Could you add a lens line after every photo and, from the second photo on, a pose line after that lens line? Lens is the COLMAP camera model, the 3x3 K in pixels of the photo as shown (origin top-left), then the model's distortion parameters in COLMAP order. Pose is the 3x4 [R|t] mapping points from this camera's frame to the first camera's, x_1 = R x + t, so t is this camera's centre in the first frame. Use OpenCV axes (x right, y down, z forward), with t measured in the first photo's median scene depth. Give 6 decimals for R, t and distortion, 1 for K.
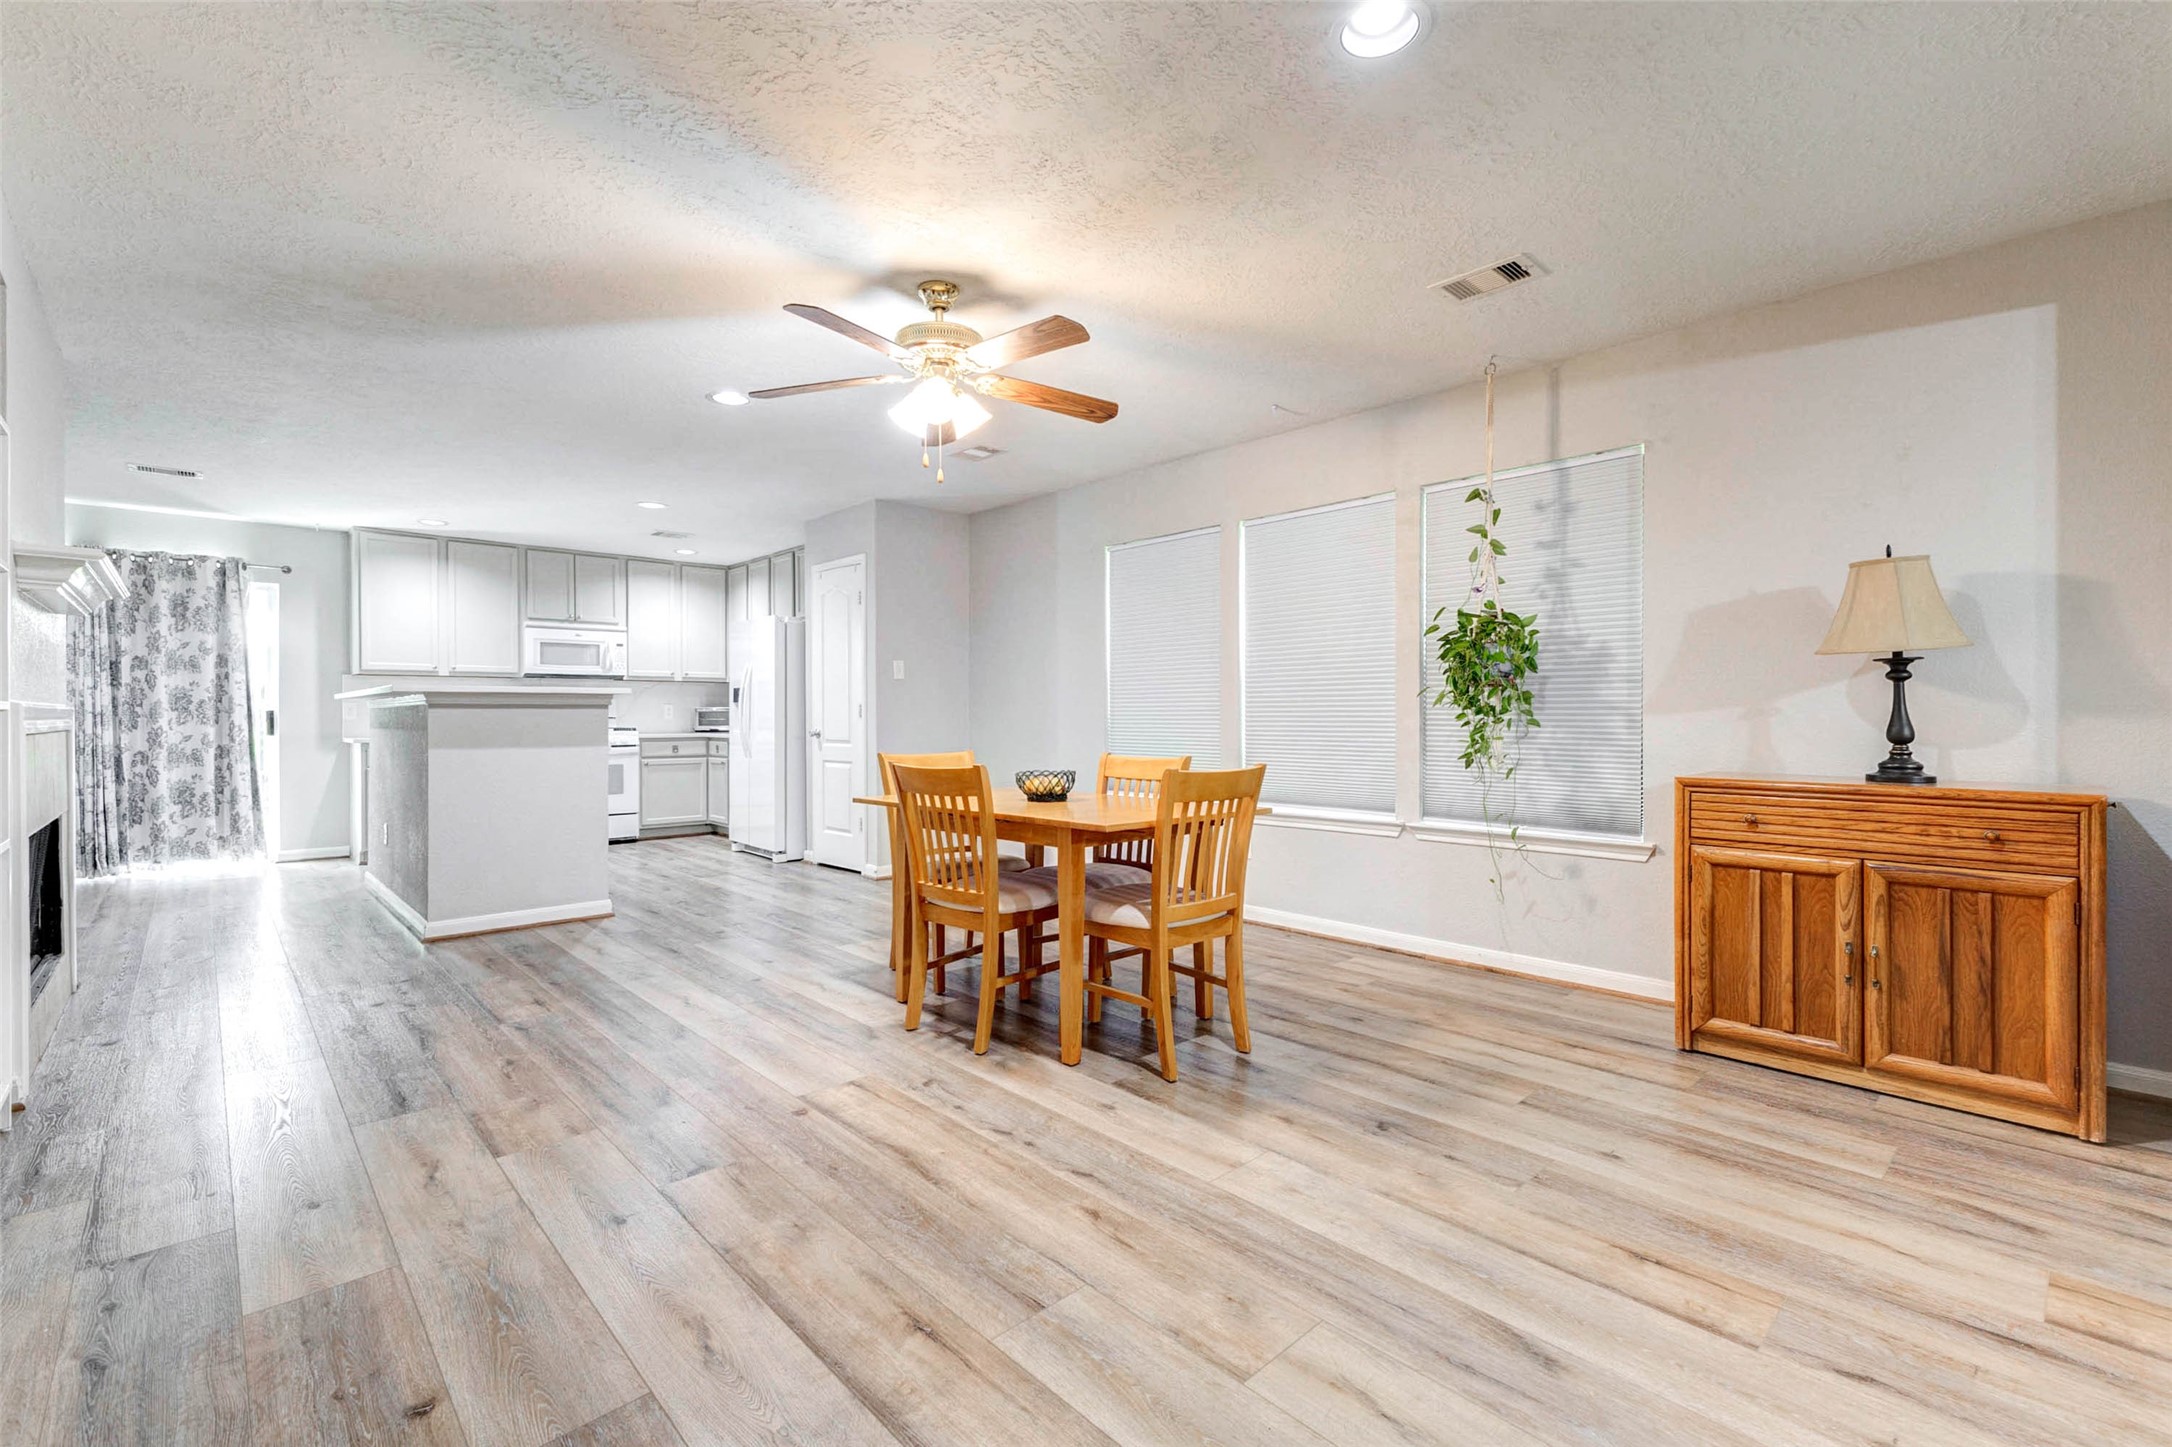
lens RADIAL K [[948.3, 0, 1090.0], [0, 948.3, 712.3], [0, 0, 1]] dist [0.014039, -0.004017]
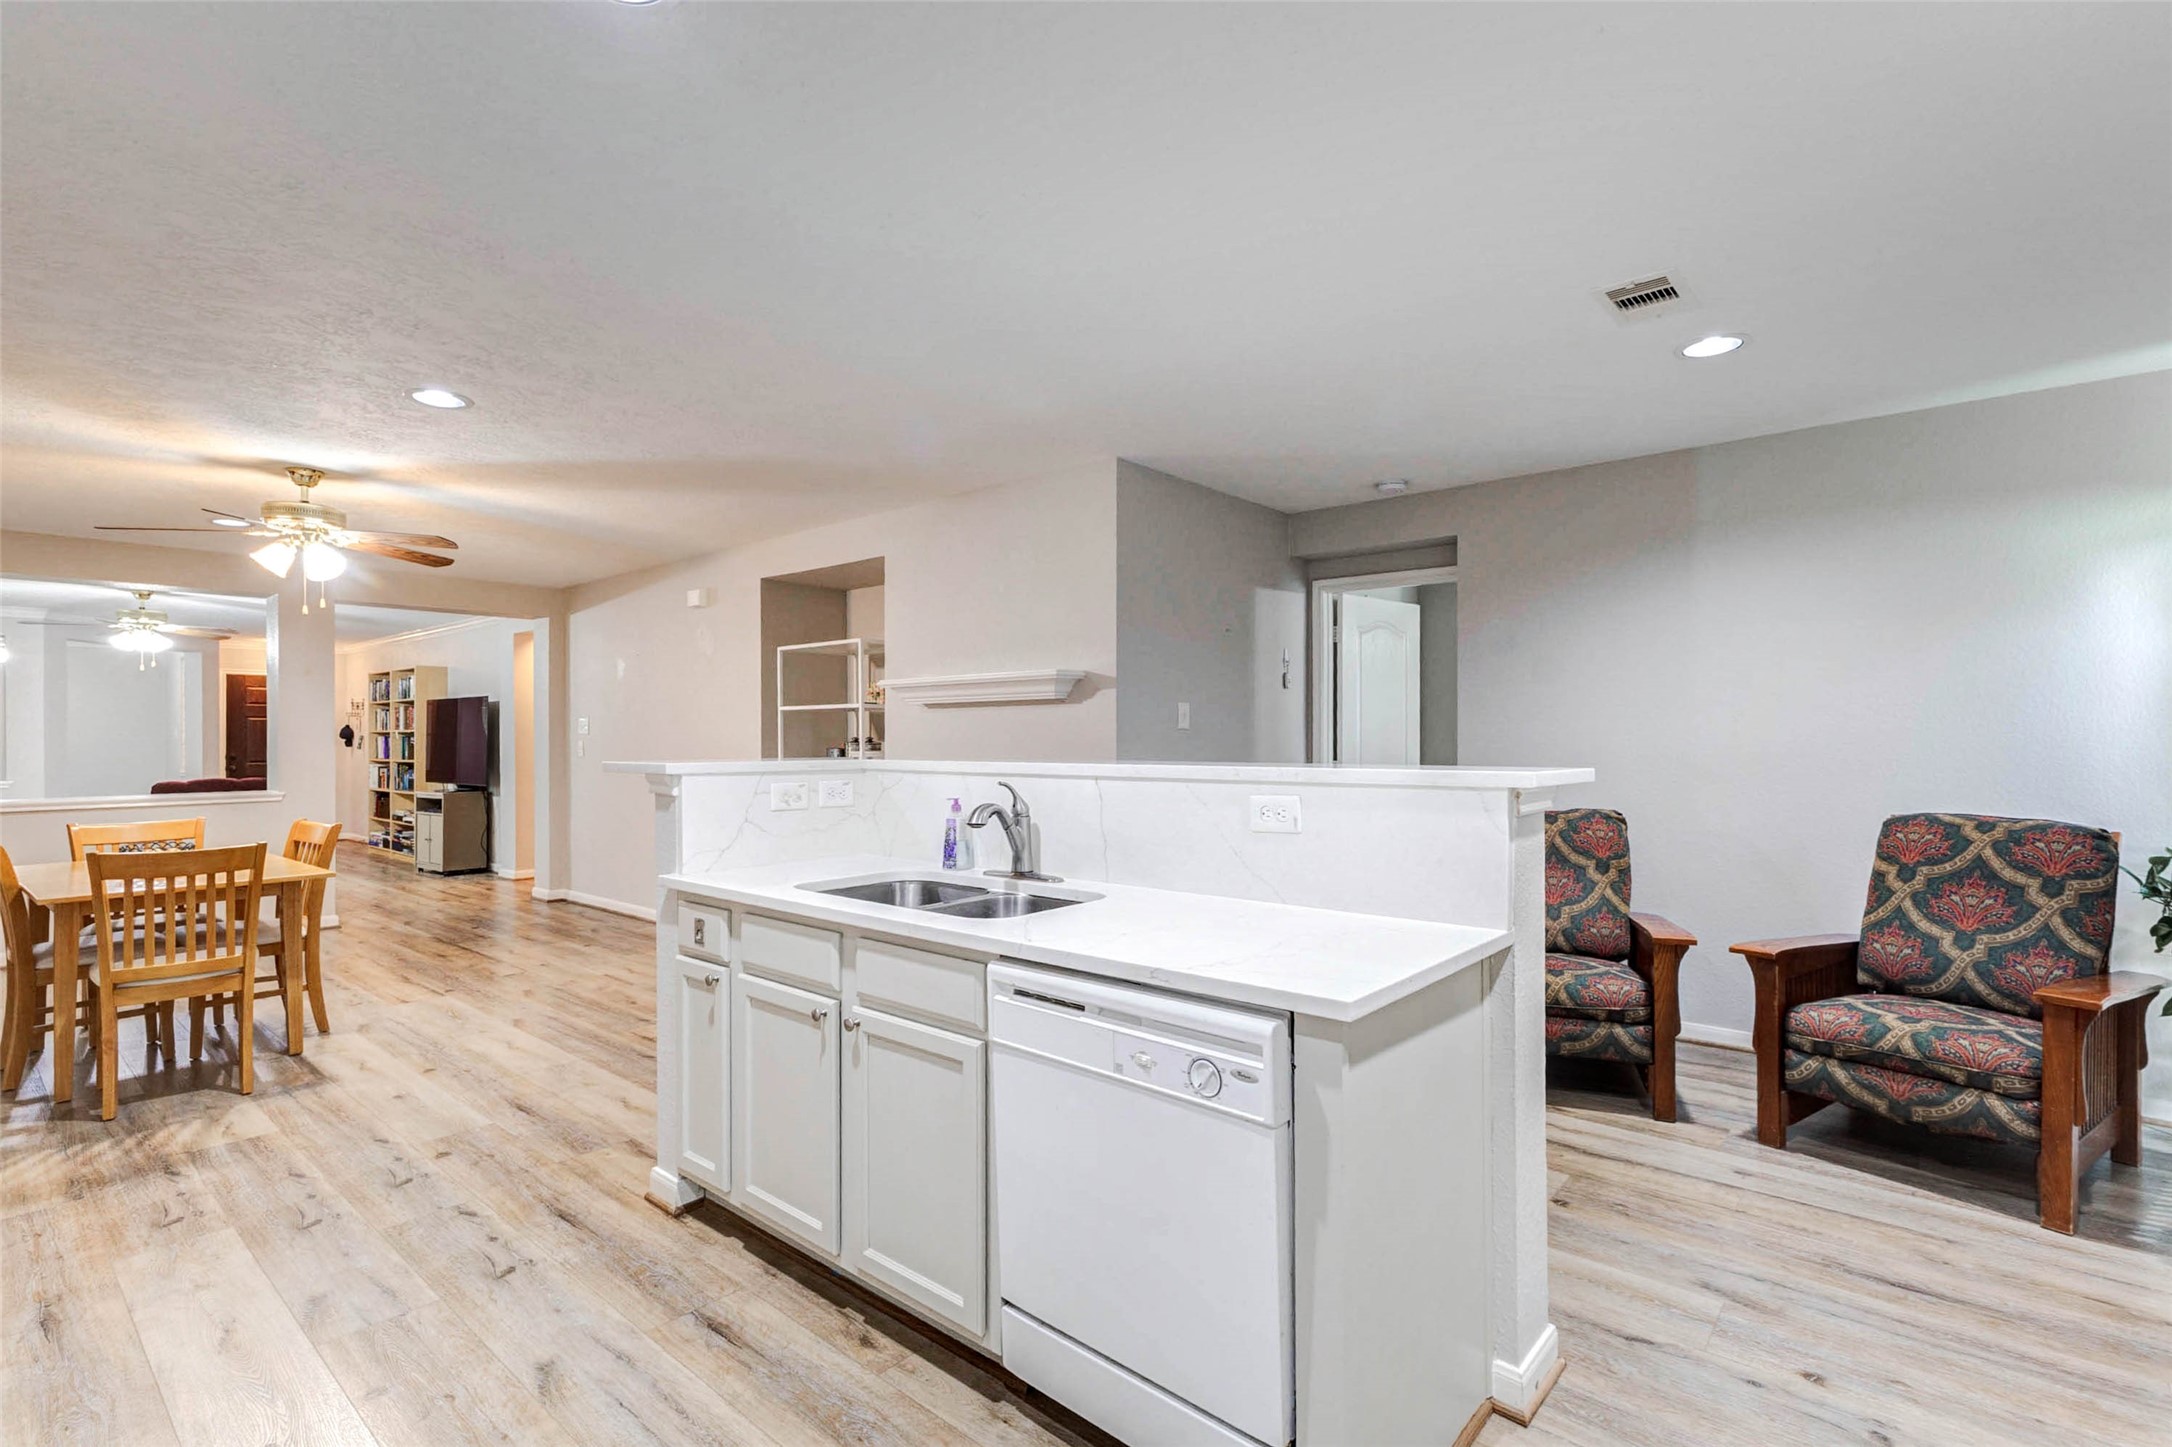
lens RADIAL K [[992.1, 0, 1105.3], [0, 992.1, 725.9], [0, 0, 1]] dist [0.018243, -0.005594]
pose [[-0.993563, 0.005240, -0.113159, -0.527161], [0.006741, 0.999894, -0.012889, -0.028471], [0.113079, -0.013569, -0.993493, 1.203312]]
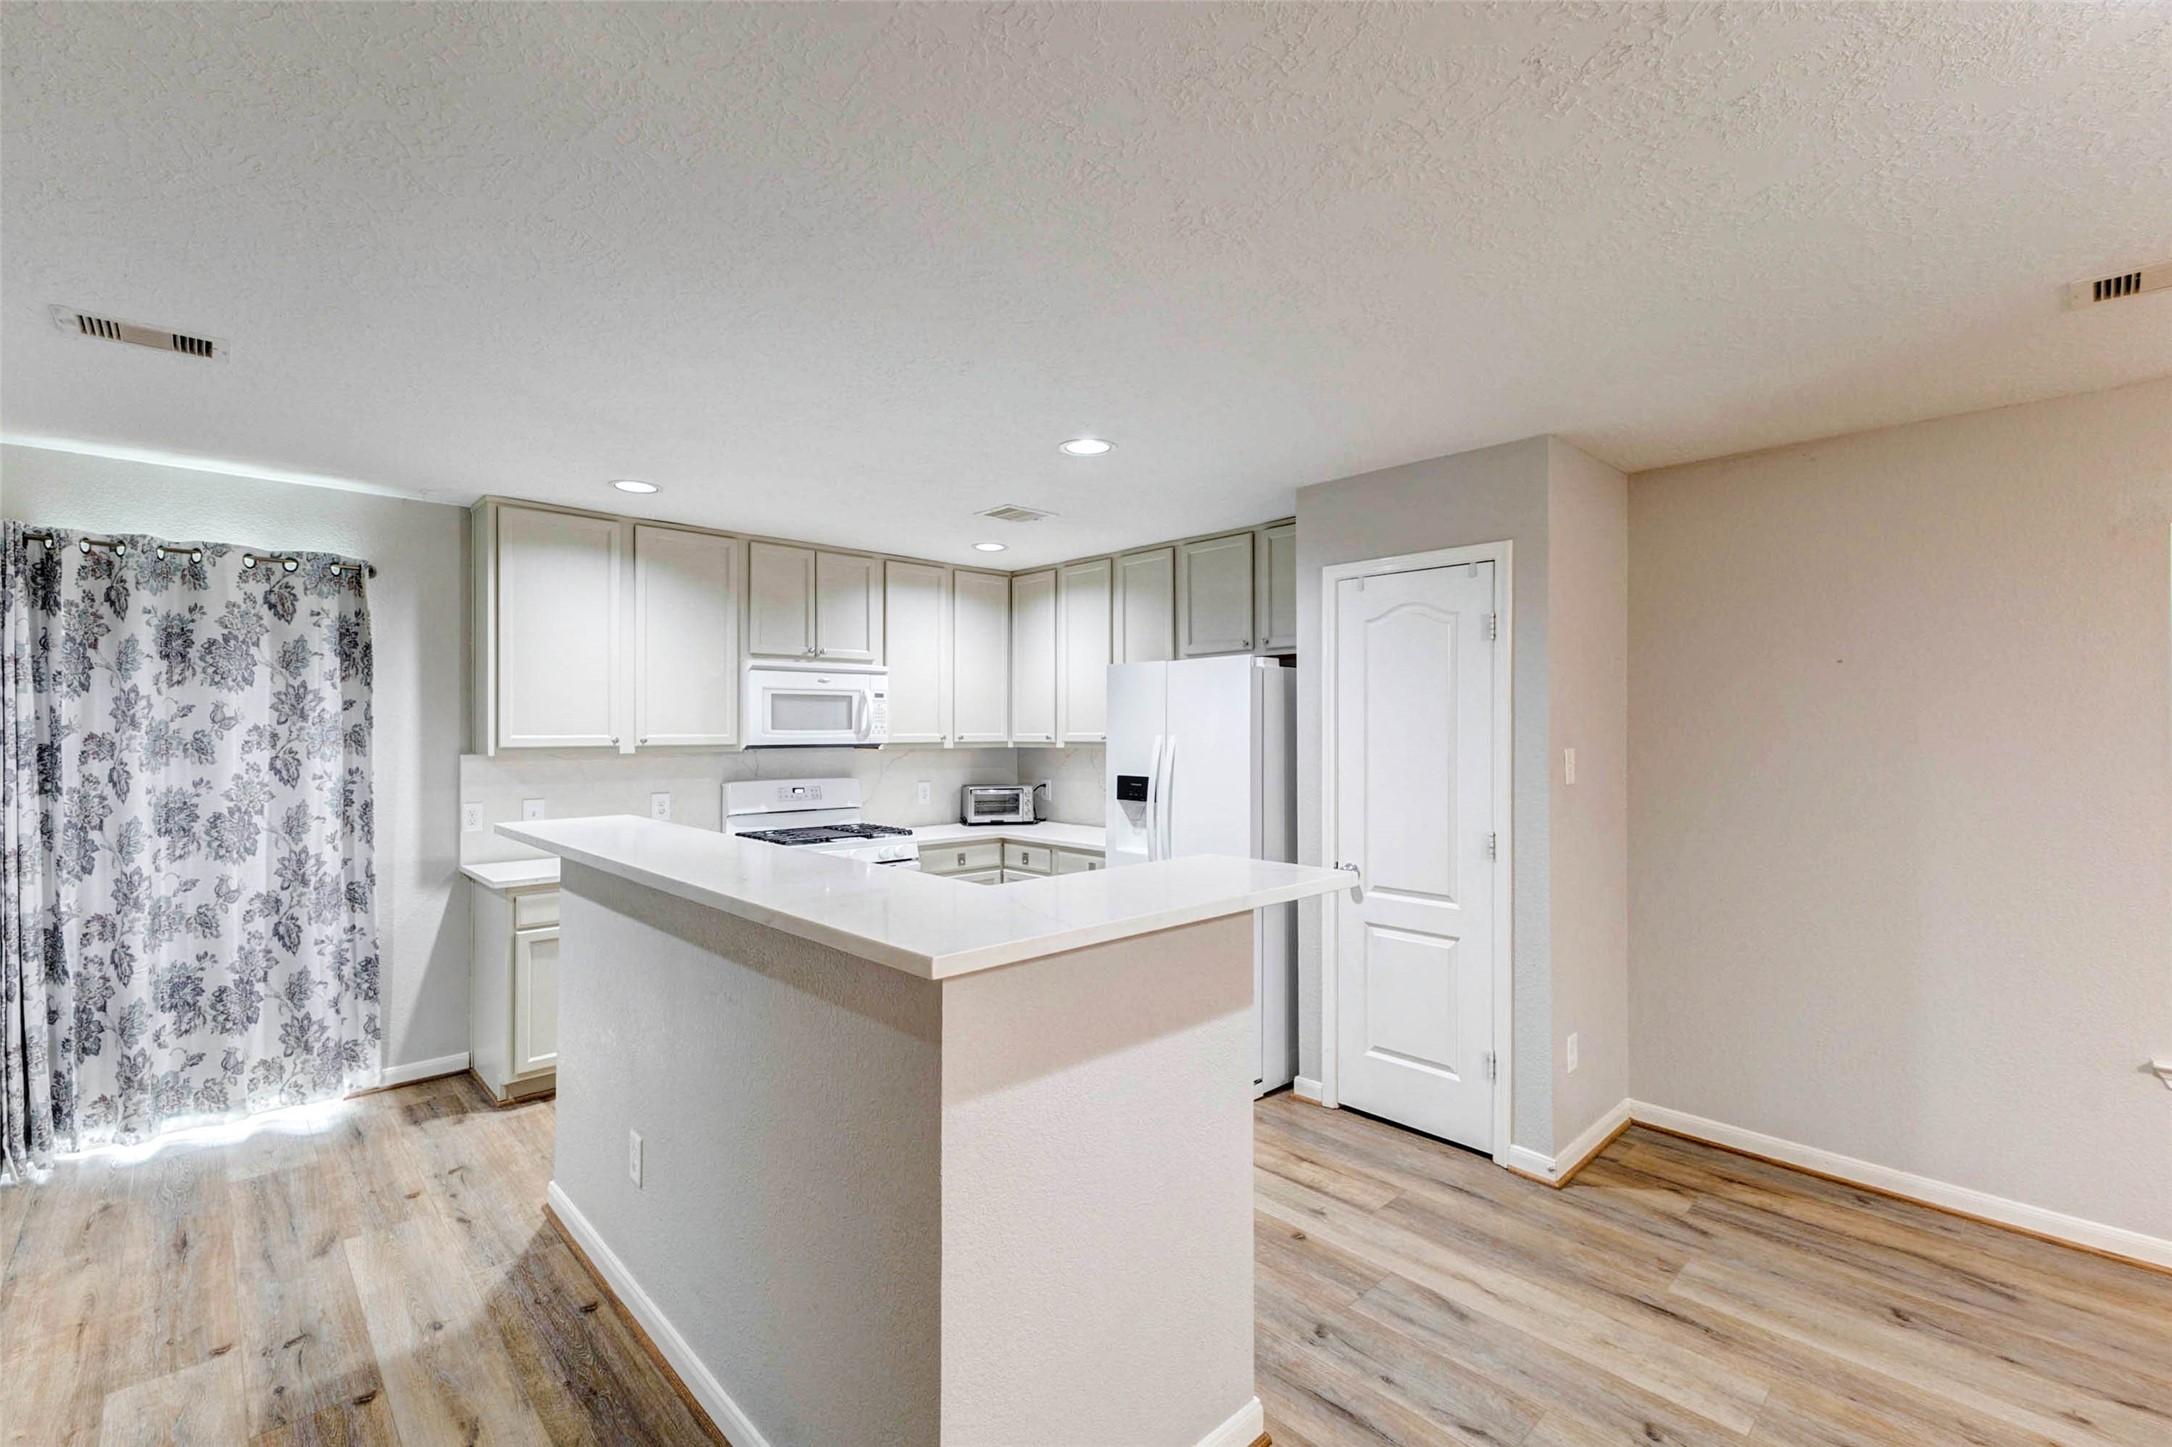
lens RADIAL K [[948.3, 0, 1093.4], [0, 948.3, 720.4], [0, 0, 1]] dist [0.014039, -0.004017]
pose [[0.999933, 0.004107, 0.010778, -0.441980], [-0.004087, 0.999990, -0.001859, -0.065800], [-0.010785, 0.001815, 0.999940, 0.457910]]
